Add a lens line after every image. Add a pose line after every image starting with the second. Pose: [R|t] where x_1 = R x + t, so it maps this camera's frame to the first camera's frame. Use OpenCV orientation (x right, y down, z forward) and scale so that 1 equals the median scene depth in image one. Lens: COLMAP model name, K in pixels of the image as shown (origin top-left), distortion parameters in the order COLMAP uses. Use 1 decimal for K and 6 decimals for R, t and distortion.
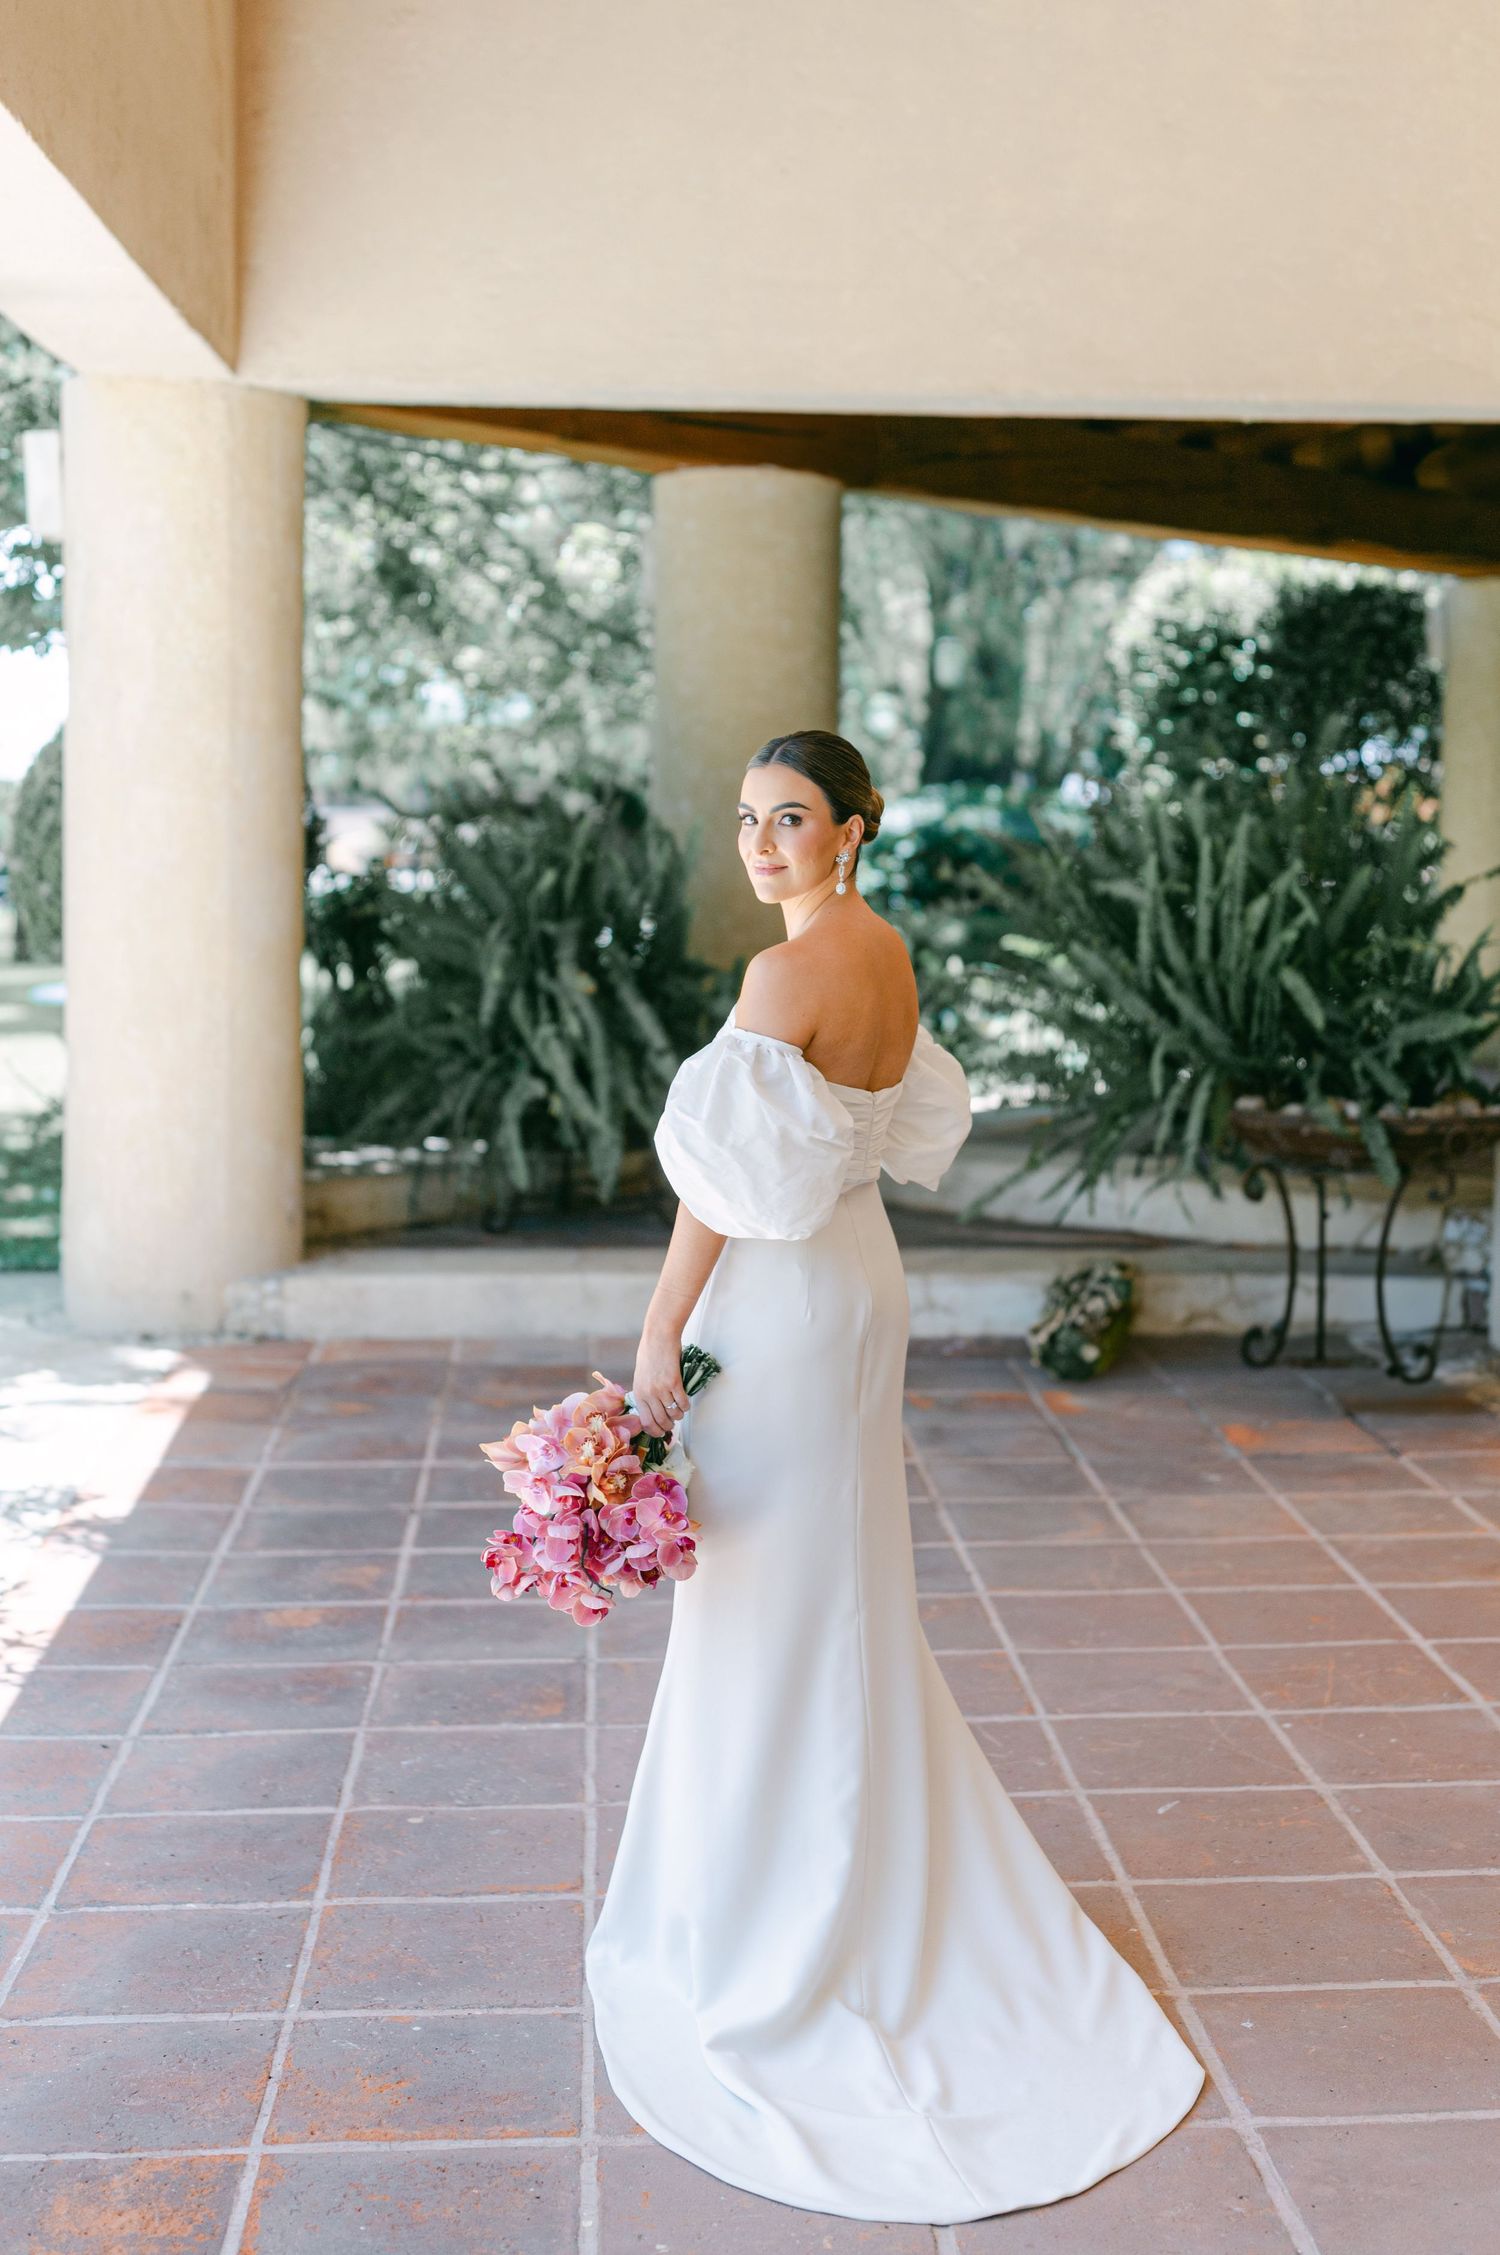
lens RADIAL K [[3470.2, 0, 750.0], [0, 3470.2, 1127.5], [0, 0, 1]] dist [-0.024557, 0.103585]
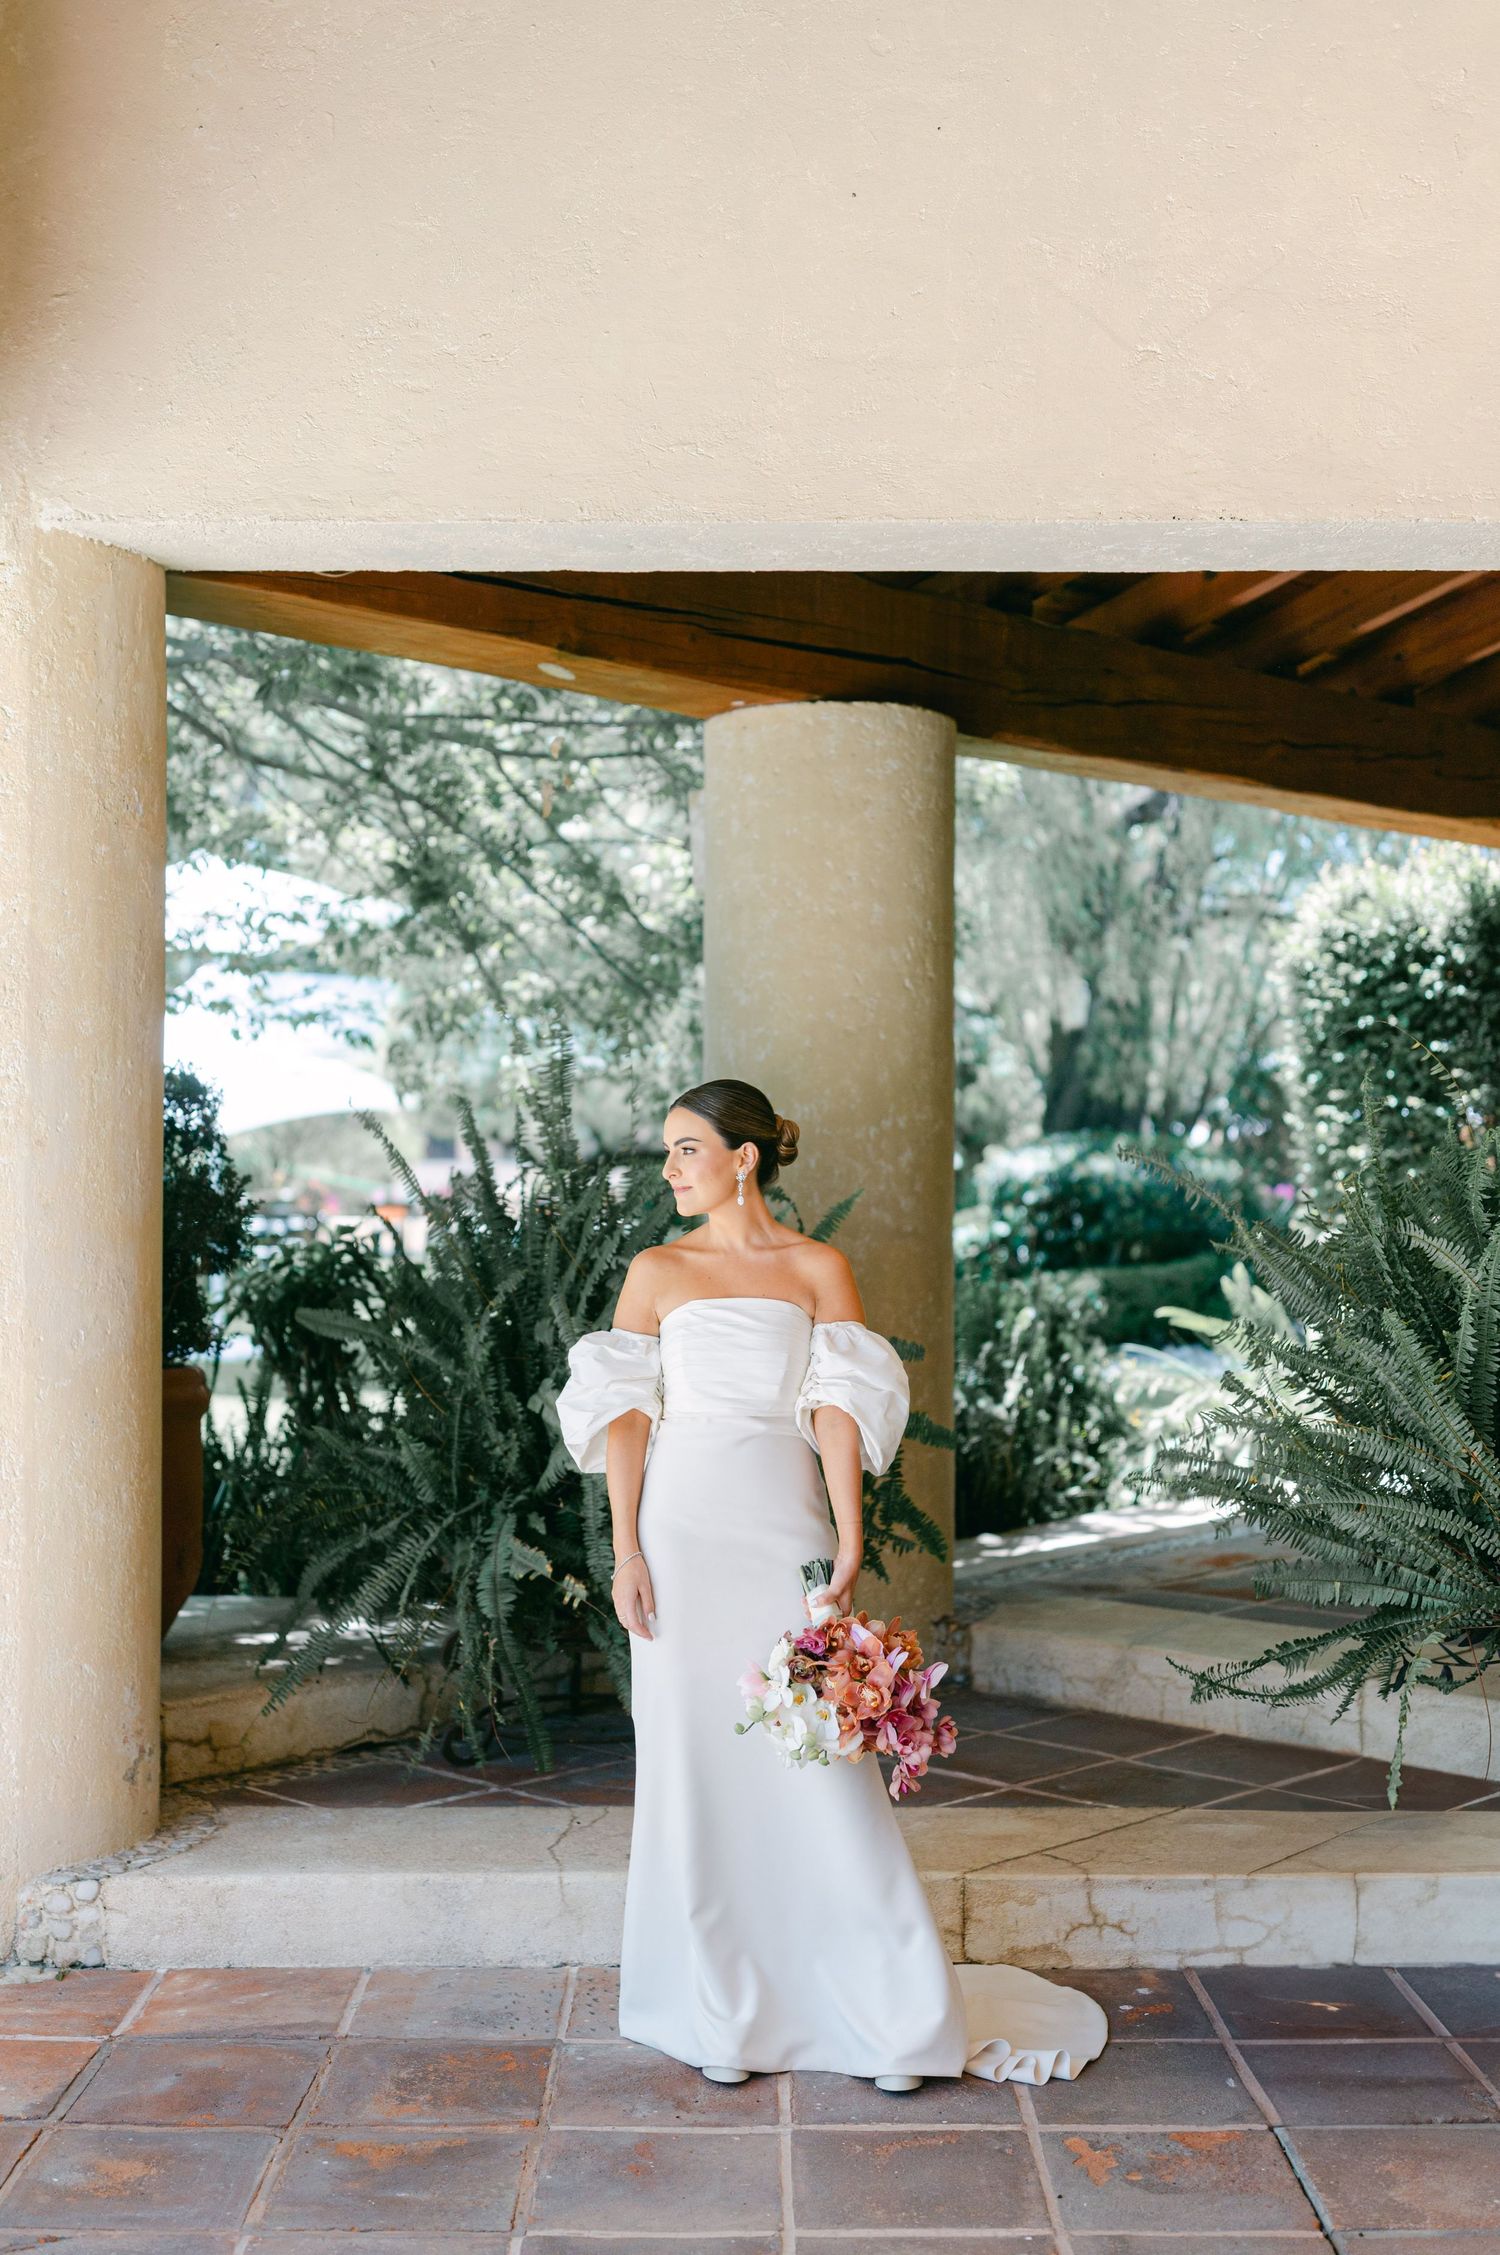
lens RADIAL K [[3470.2, 0, 750.0], [0, 3470.2, 1127.5], [0, 0, 1]] dist [-0.024557, 0.103585]
pose [[0.999321, -0.008959, -0.035737, 0.005453], [0.005330, 0.994936, -0.100369, -0.013912], [0.036455, 0.100110, 0.994308, 0.153237]]
